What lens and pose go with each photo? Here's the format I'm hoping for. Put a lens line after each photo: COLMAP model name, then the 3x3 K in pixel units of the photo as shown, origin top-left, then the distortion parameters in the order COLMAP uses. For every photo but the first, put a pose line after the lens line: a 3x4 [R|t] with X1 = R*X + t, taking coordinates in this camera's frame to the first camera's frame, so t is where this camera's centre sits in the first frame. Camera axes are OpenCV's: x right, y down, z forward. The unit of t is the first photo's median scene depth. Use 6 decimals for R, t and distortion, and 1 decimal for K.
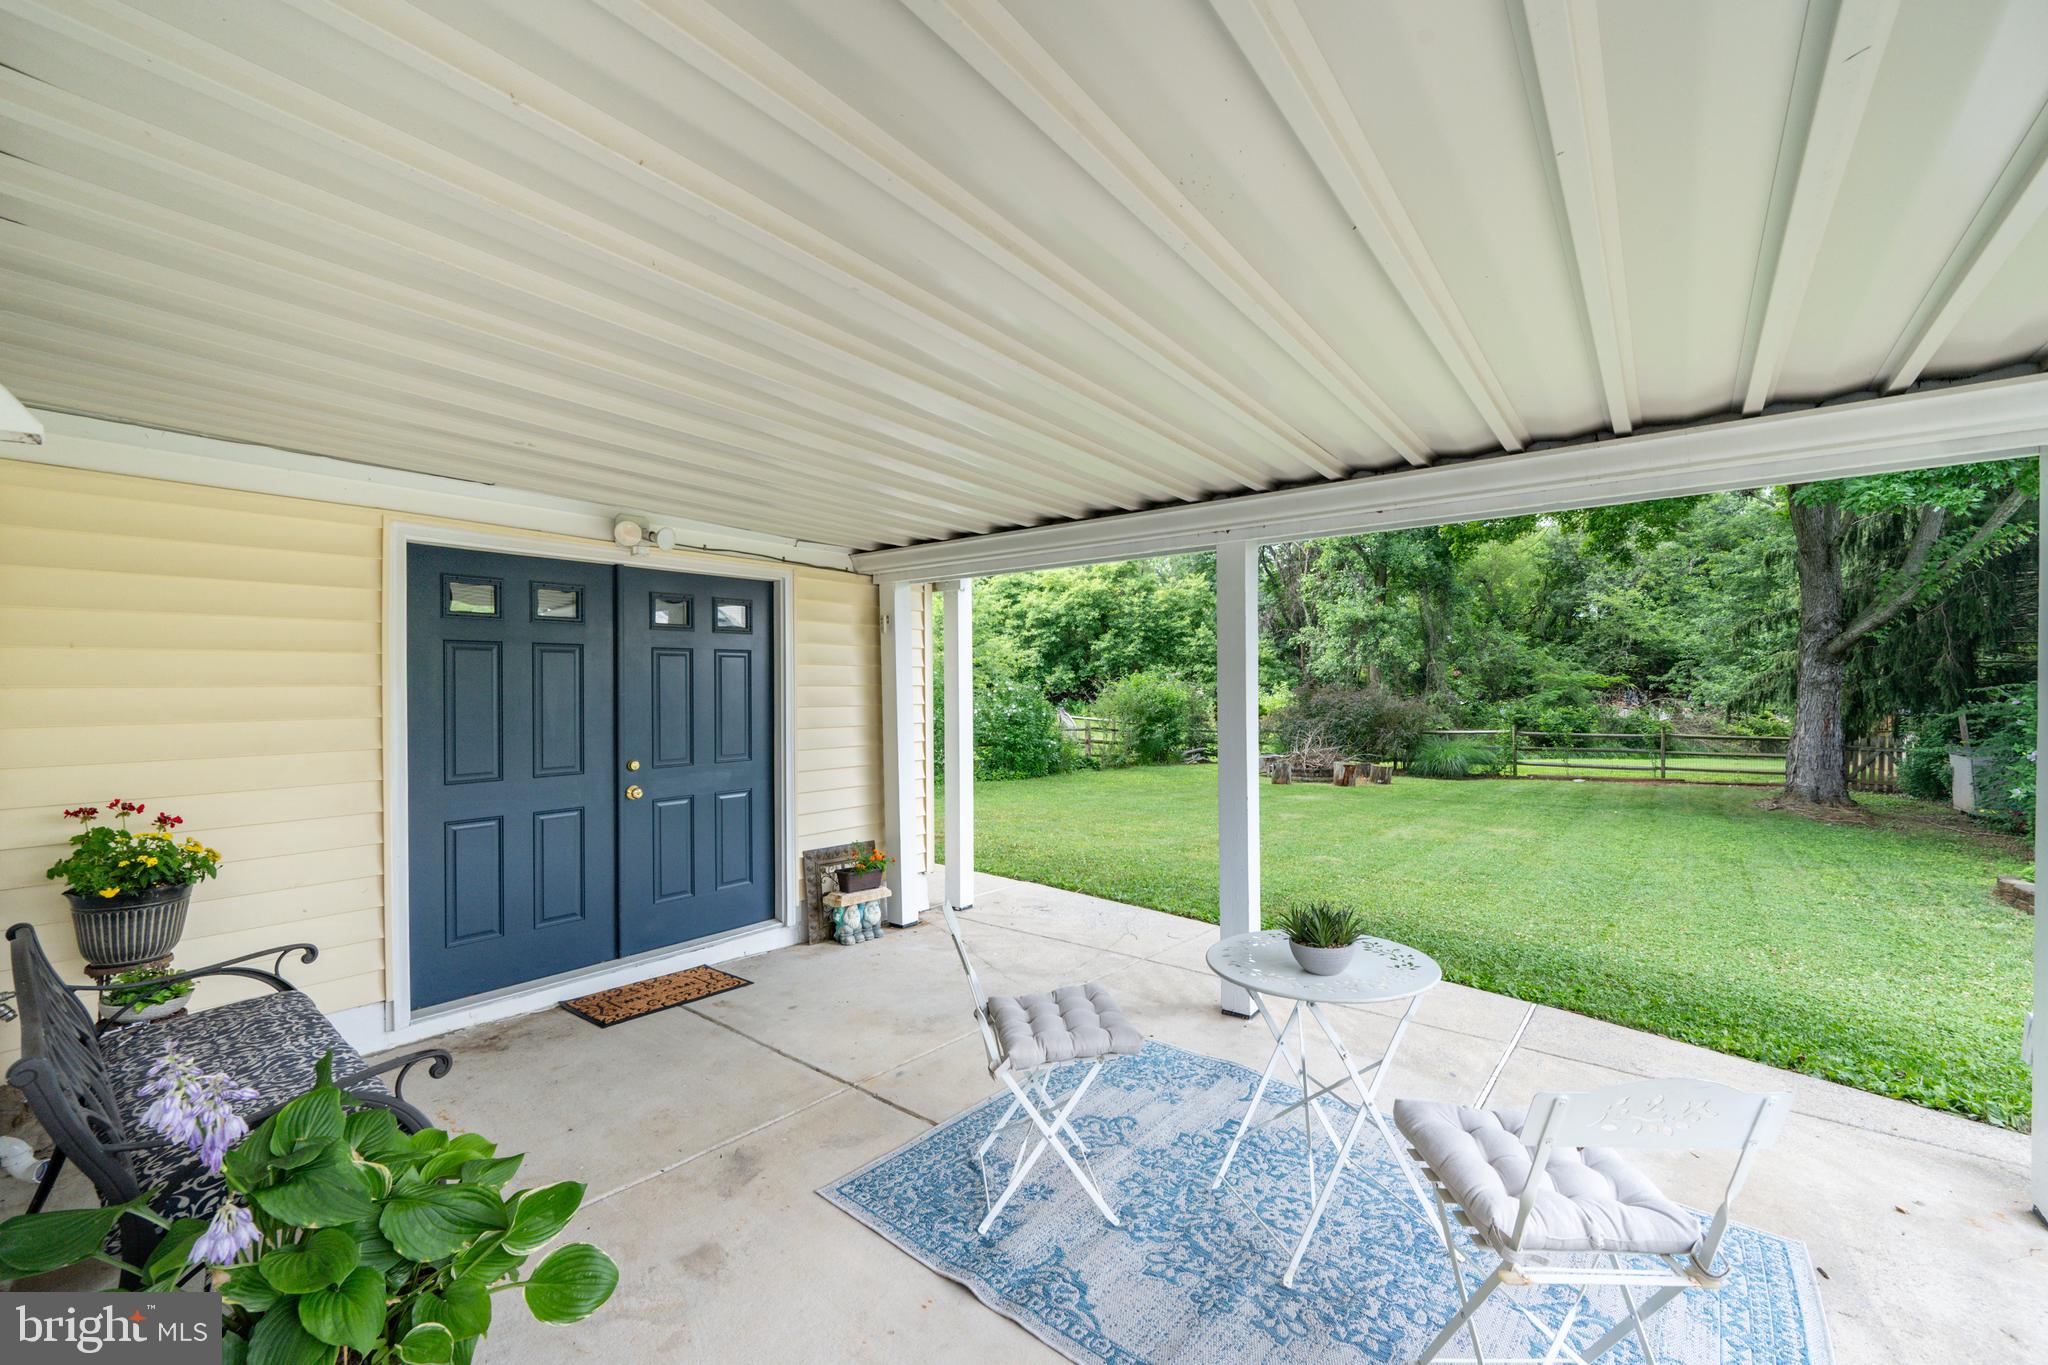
lens RADIAL K [[820.9, 0, 1022.4], [0, 820.9, 690.0], [0, 0, 1]] dist [-0.004697, -0.000583]
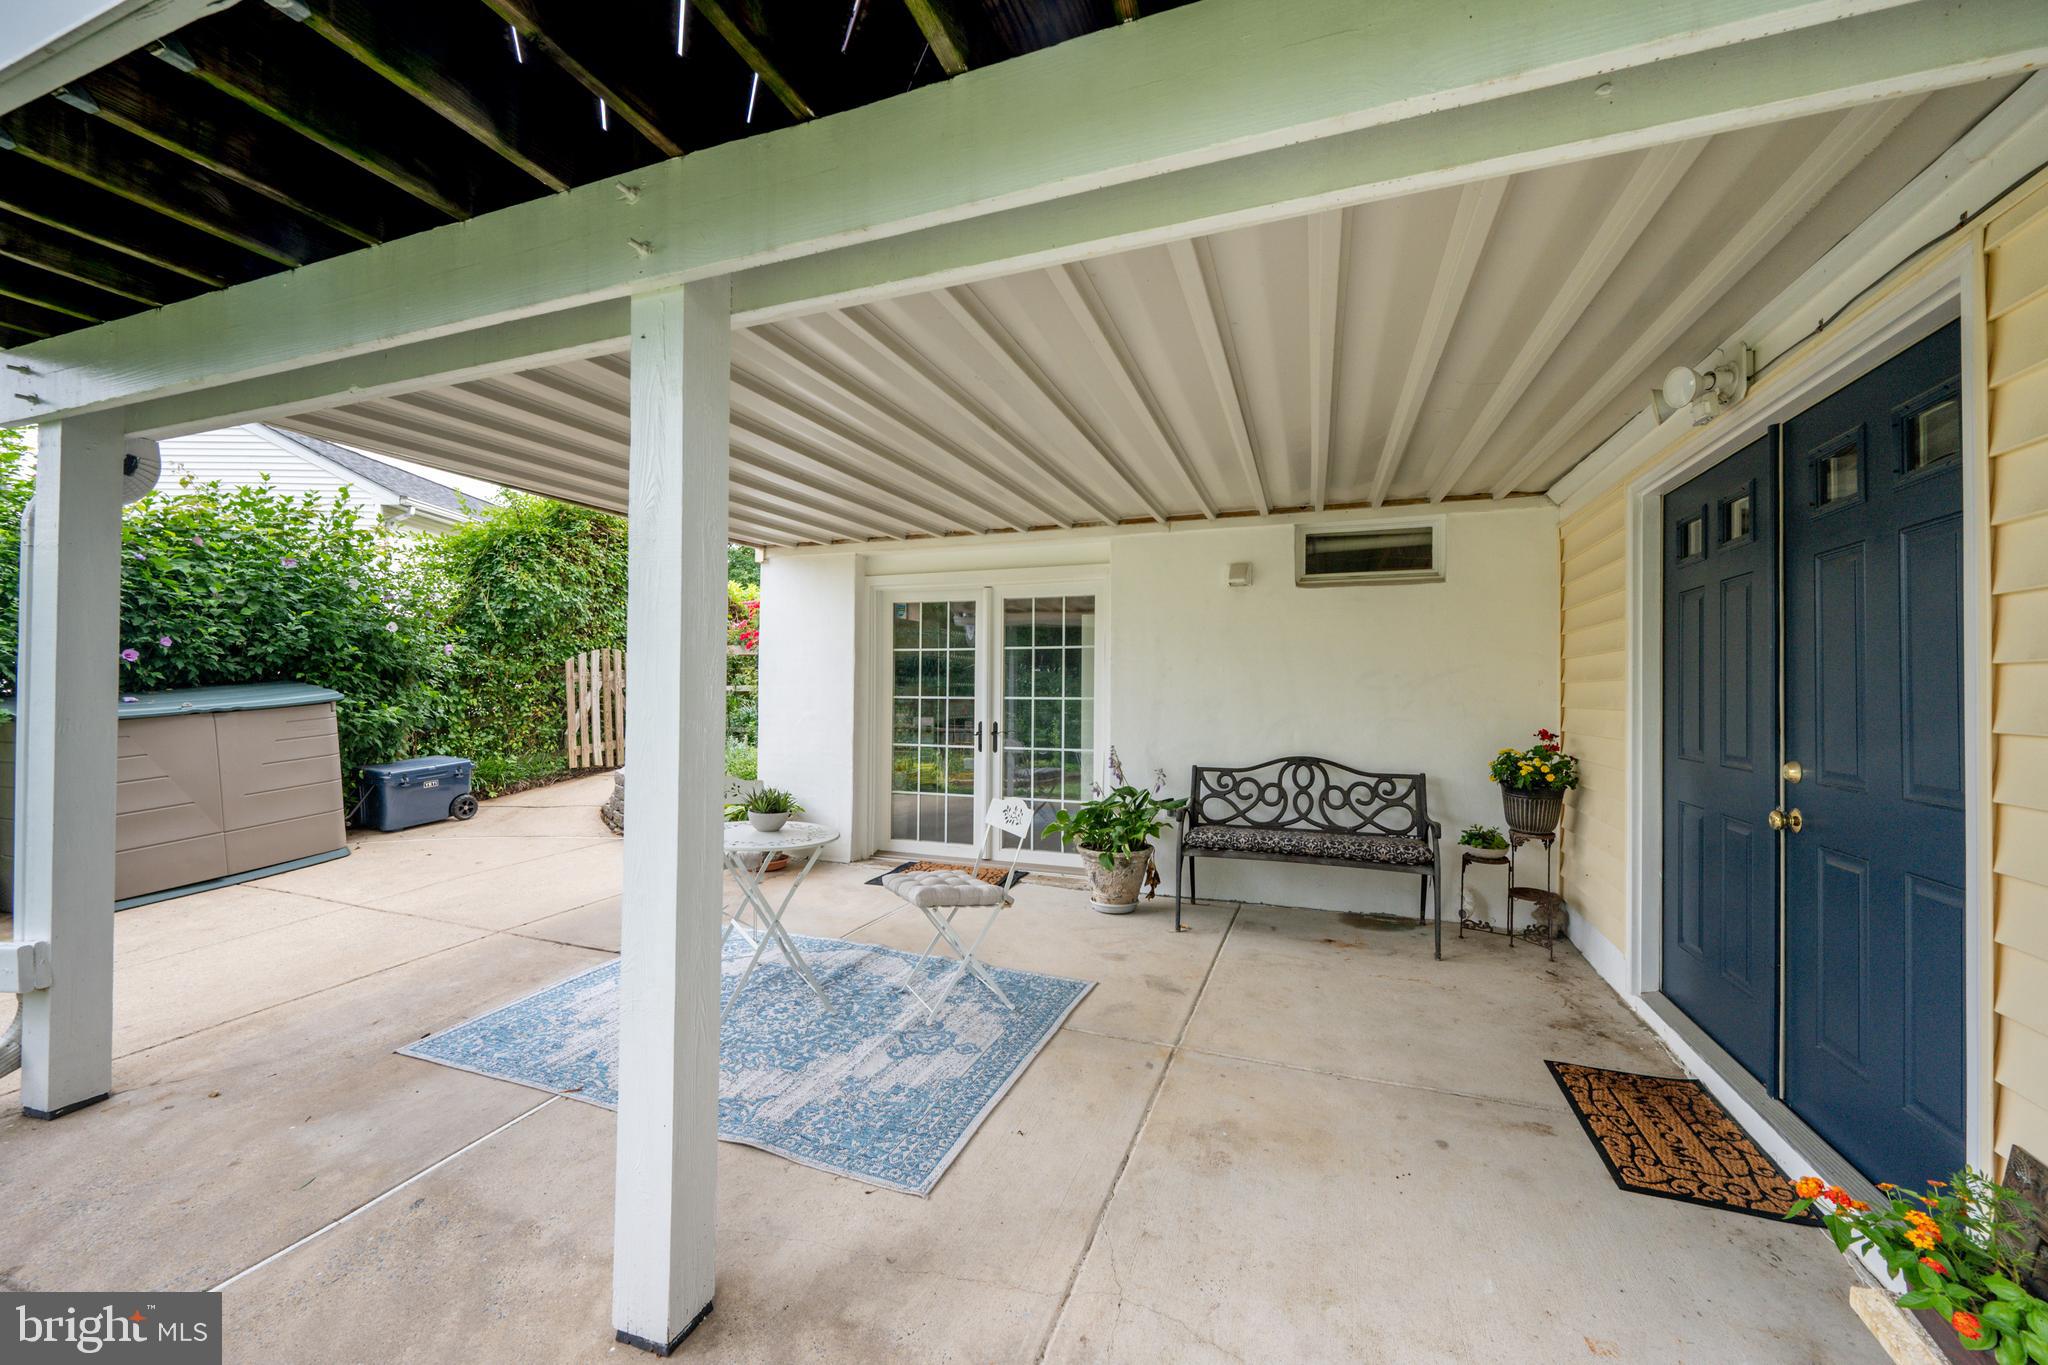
lens RADIAL K [[820.9, 0, 1016.7], [0, 820.9, 679.3], [0, 0, 1]] dist [-0.004697, -0.000583]
pose [[-0.954863, -0.008063, -0.296936, 0.220736], [-0.005496, 0.999940, -0.009476, 0.040627], [0.296994, -0.007417, -0.954850, 1.518165]]
